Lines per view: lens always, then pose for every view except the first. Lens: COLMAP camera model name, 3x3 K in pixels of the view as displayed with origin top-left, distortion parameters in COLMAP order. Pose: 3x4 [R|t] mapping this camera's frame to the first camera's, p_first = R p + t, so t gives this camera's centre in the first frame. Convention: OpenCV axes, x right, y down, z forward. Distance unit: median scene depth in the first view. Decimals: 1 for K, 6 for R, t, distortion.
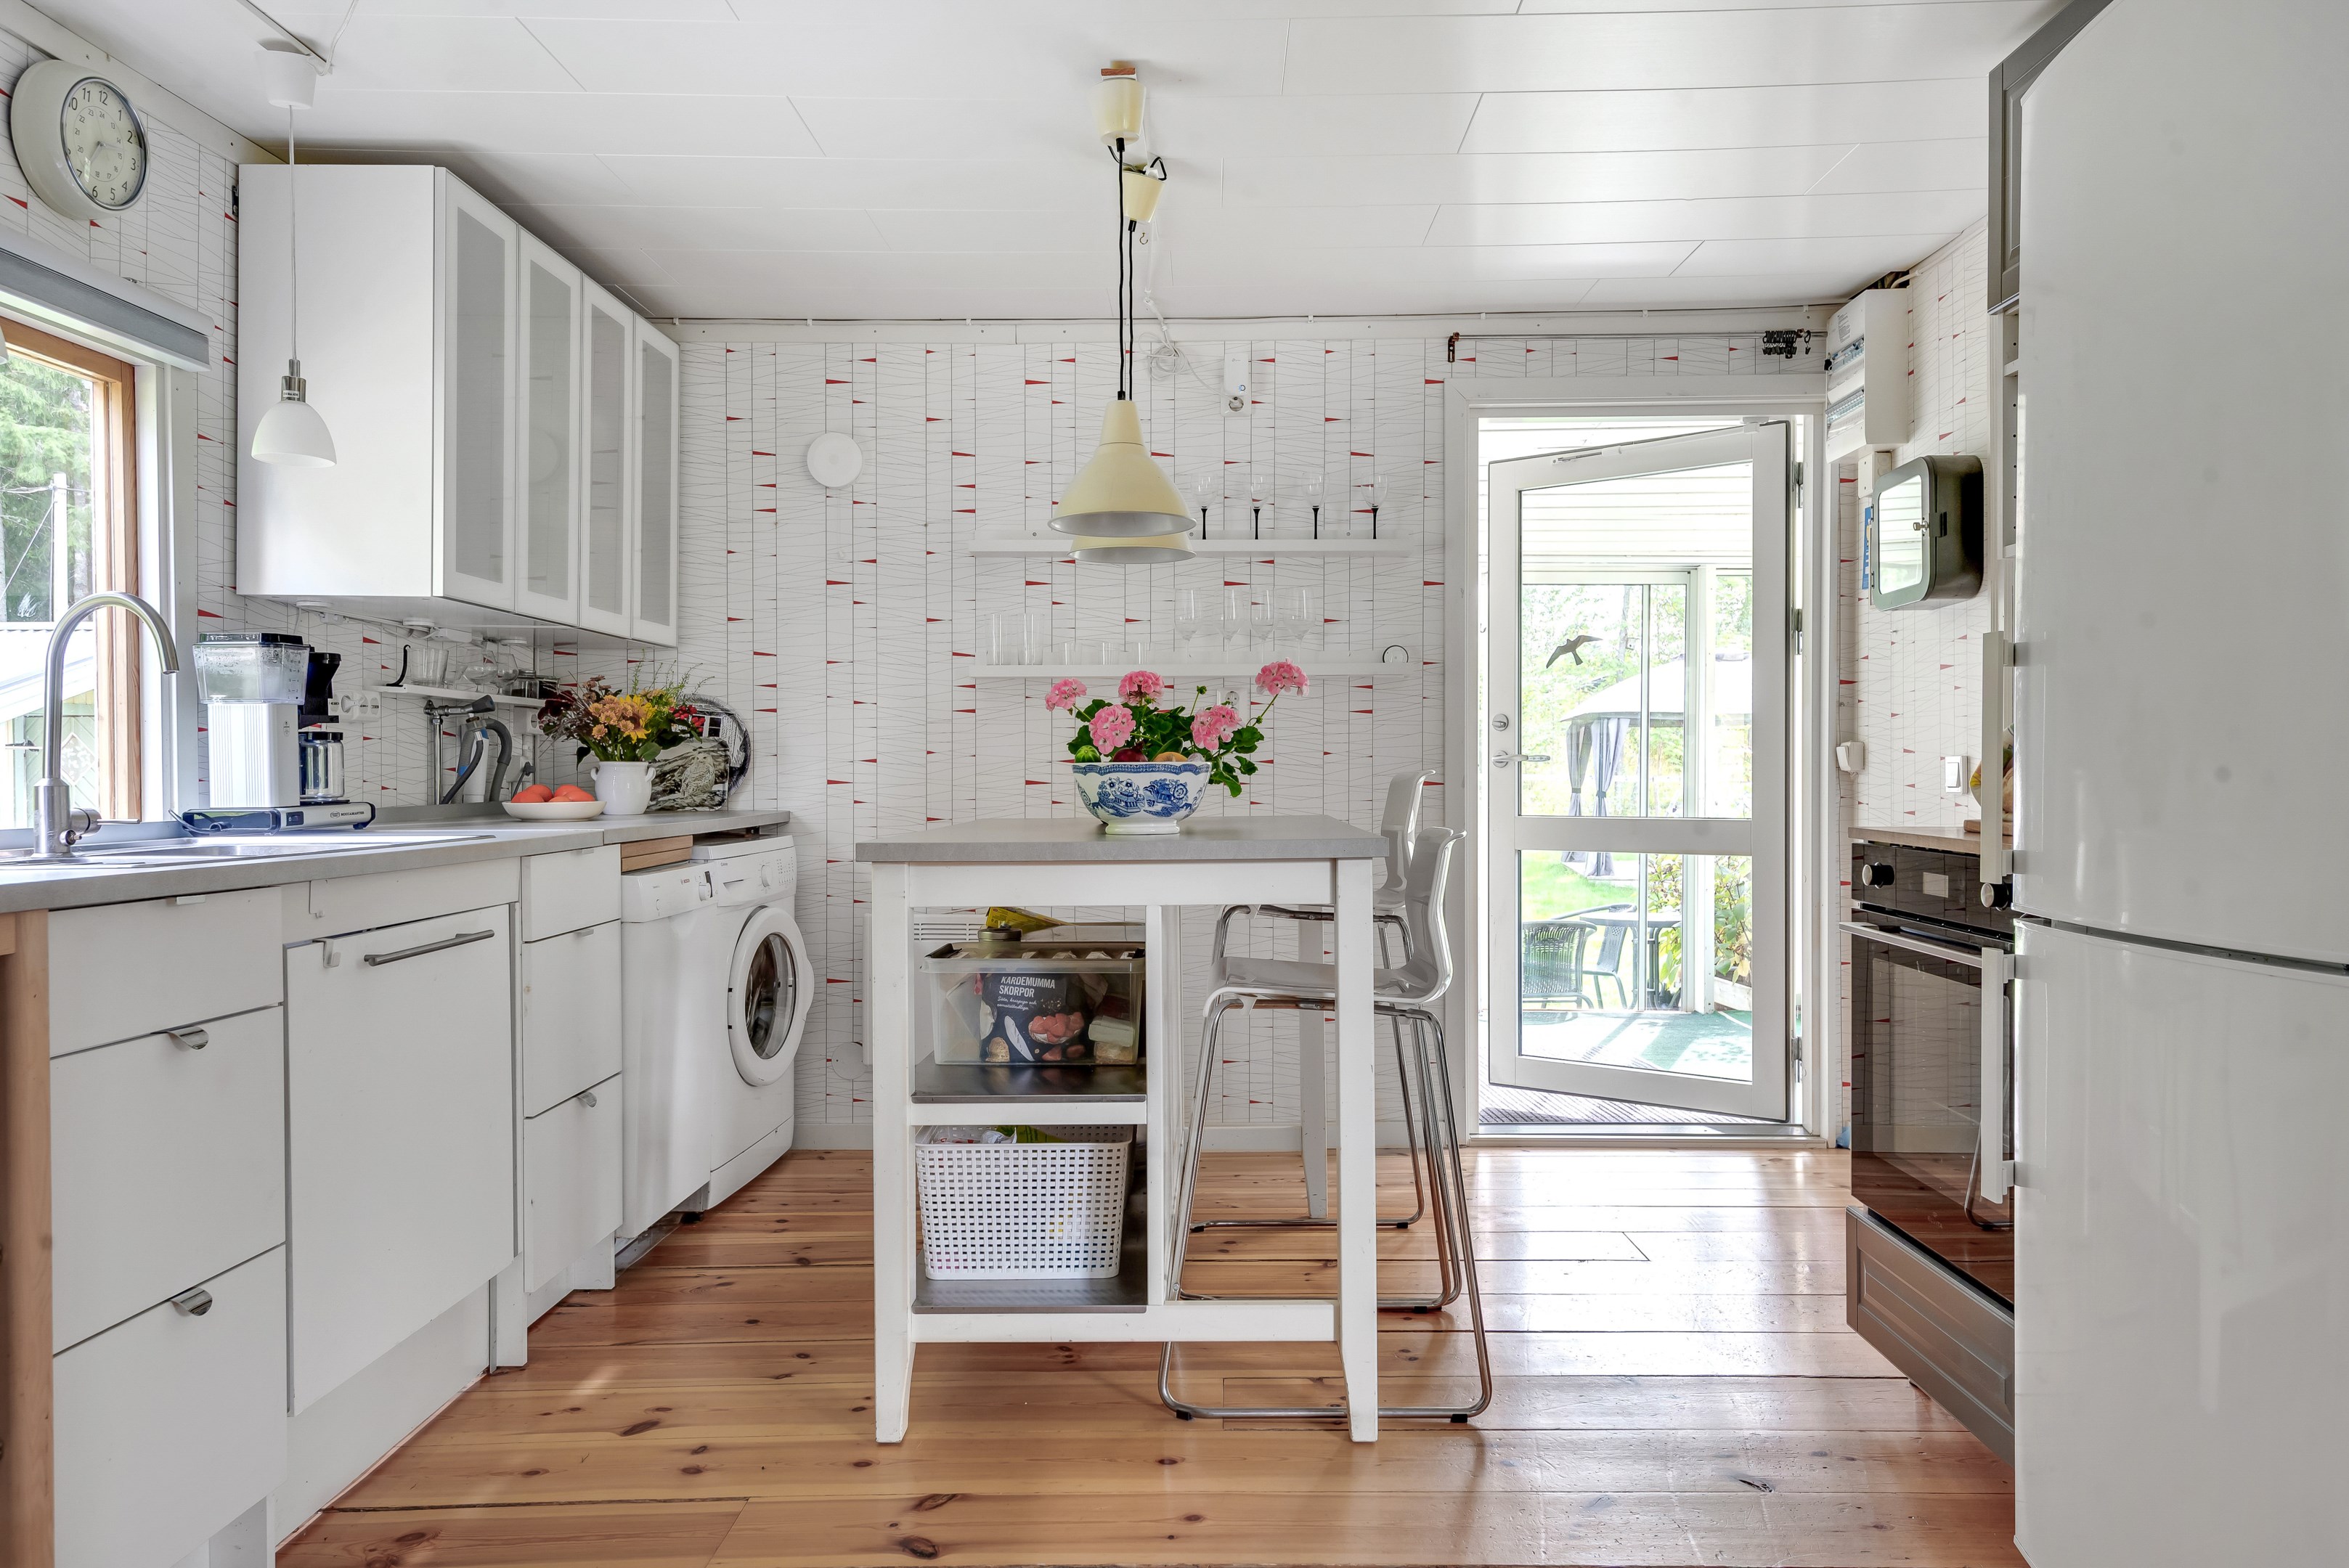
lens RADIAL K [[1532.9, 0, 1174.5], [0, 1532.9, 784.0], [0, 0, 1]] dist [0.039922, -0.026985]
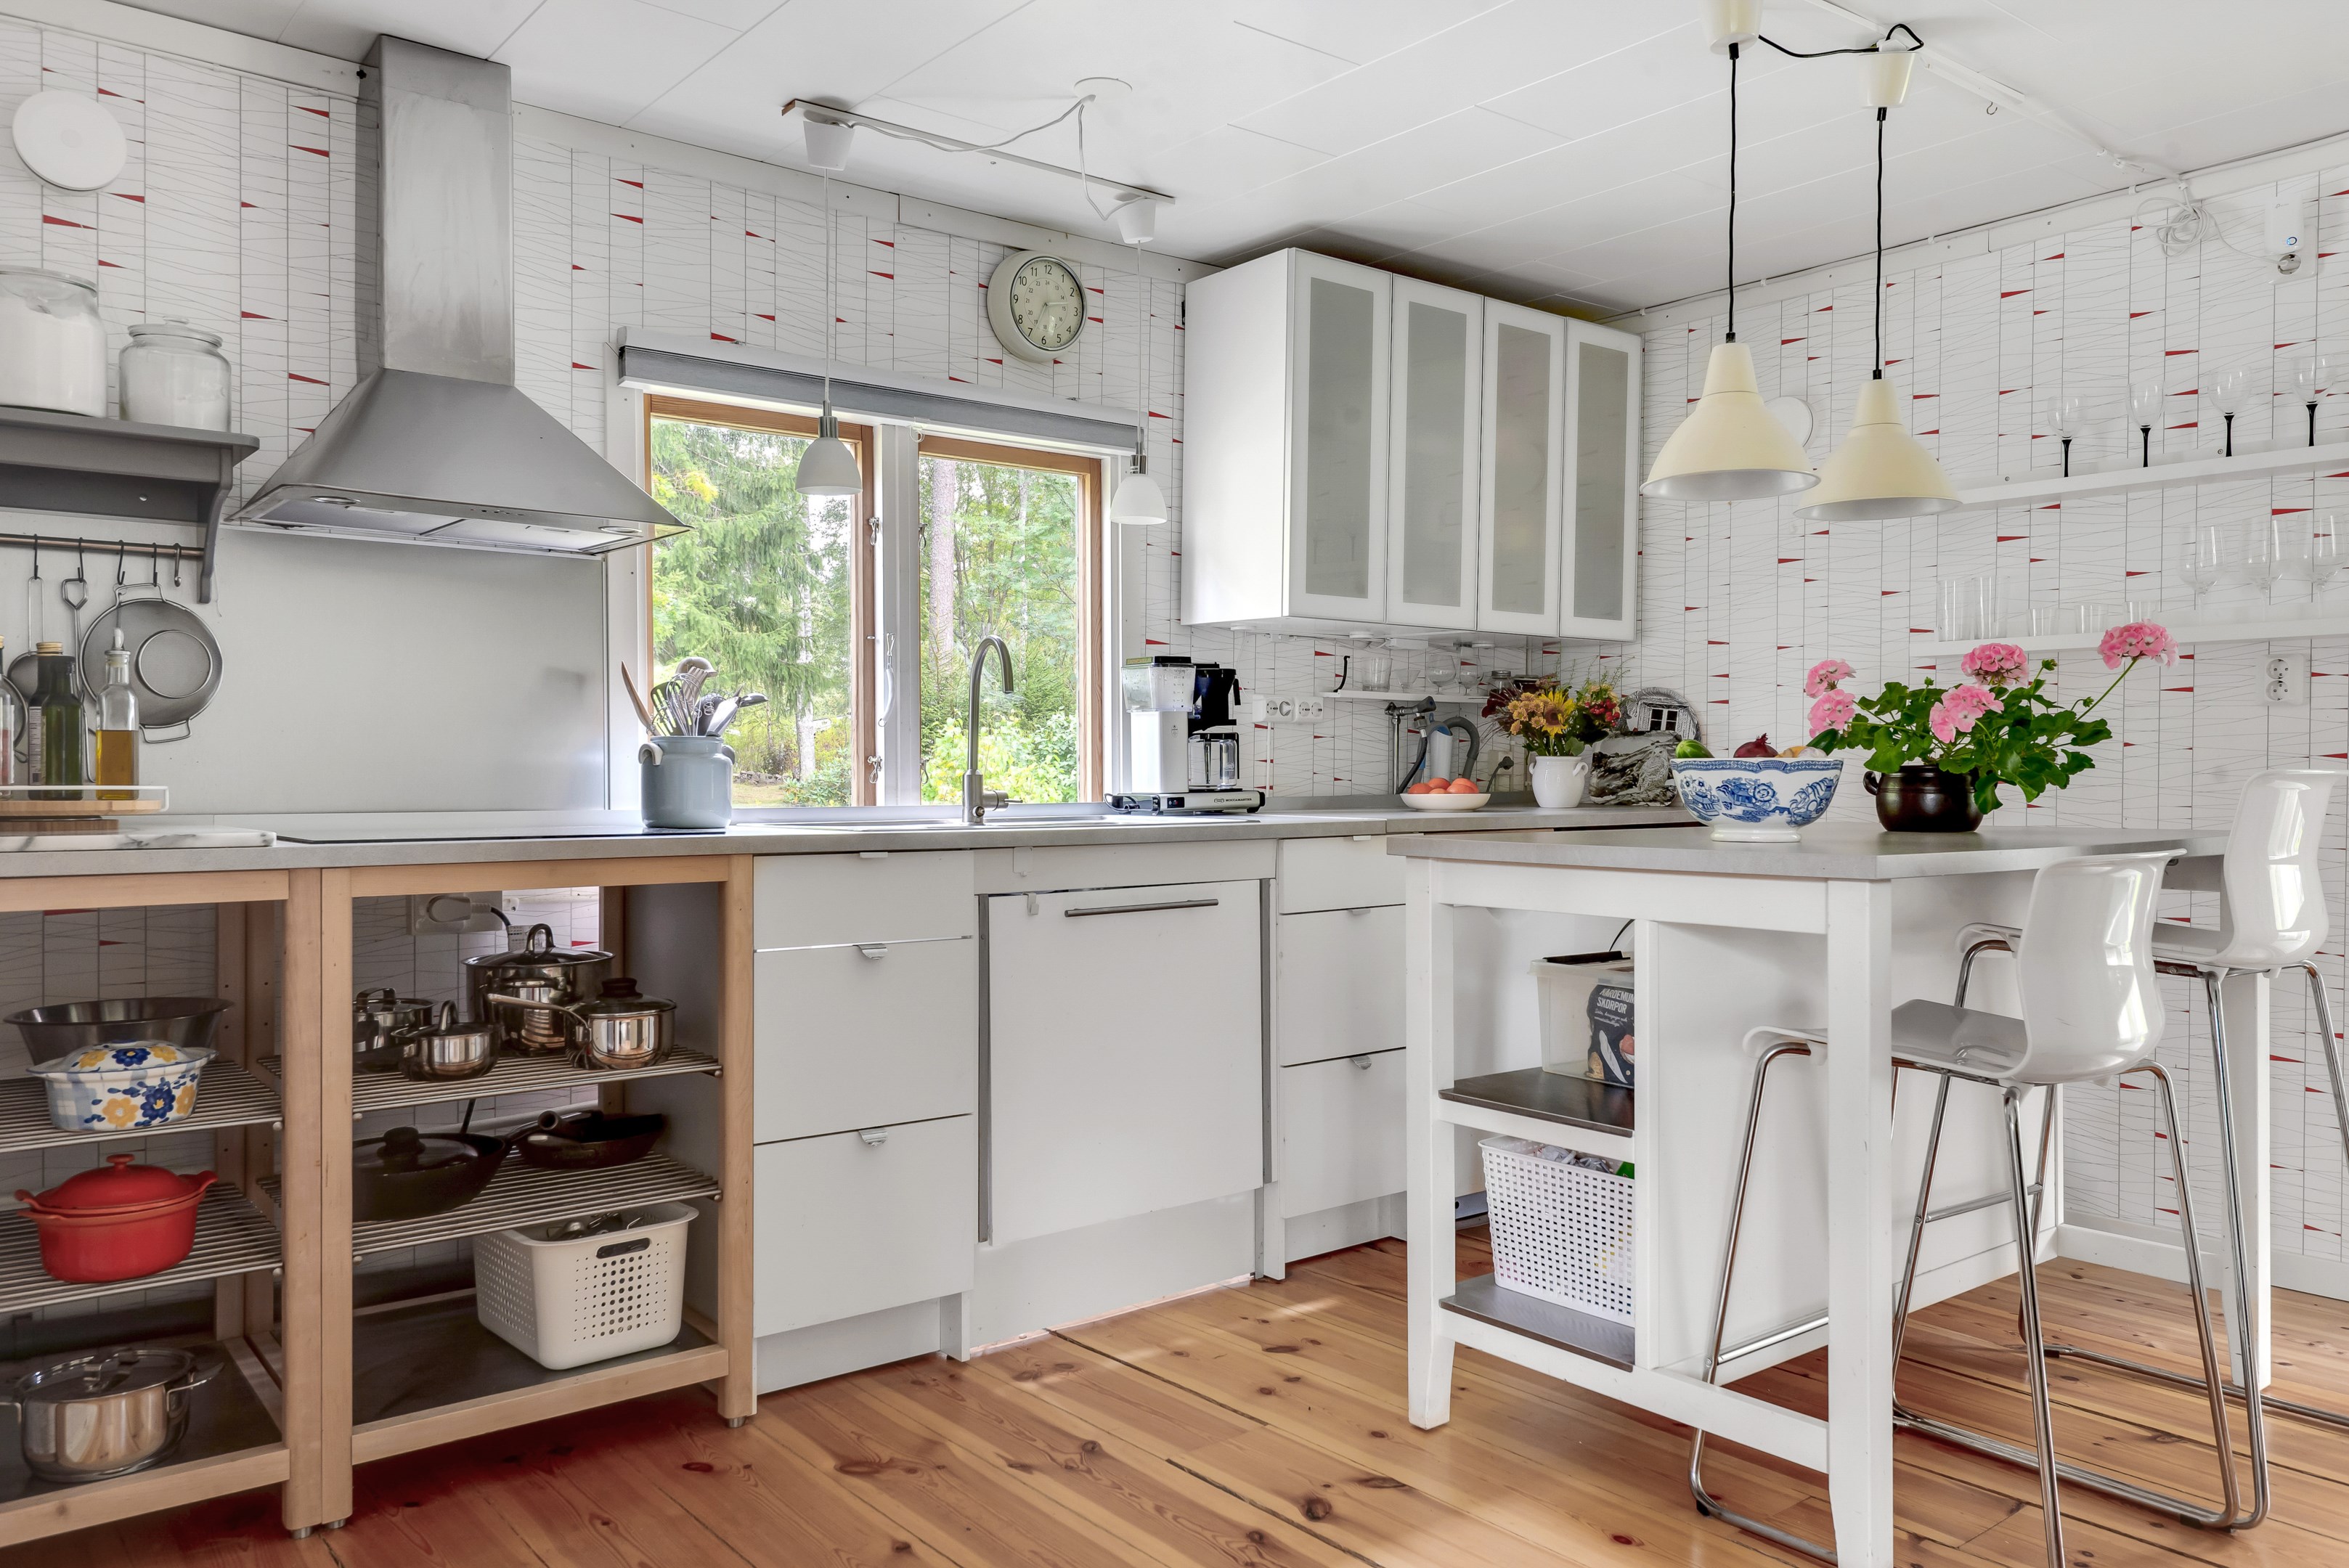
lens RADIAL K [[1616.1, 0, 1190.8], [0, 1616.1, 782.5], [0, 0, 1]] dist [0.034109, -0.026017]
pose [[0.654887, 0.012108, -0.755630, 0.405605], [-0.009538, 0.999924, 0.007756, -0.004089], [0.755666, 0.002128, 0.654953, 0.142977]]
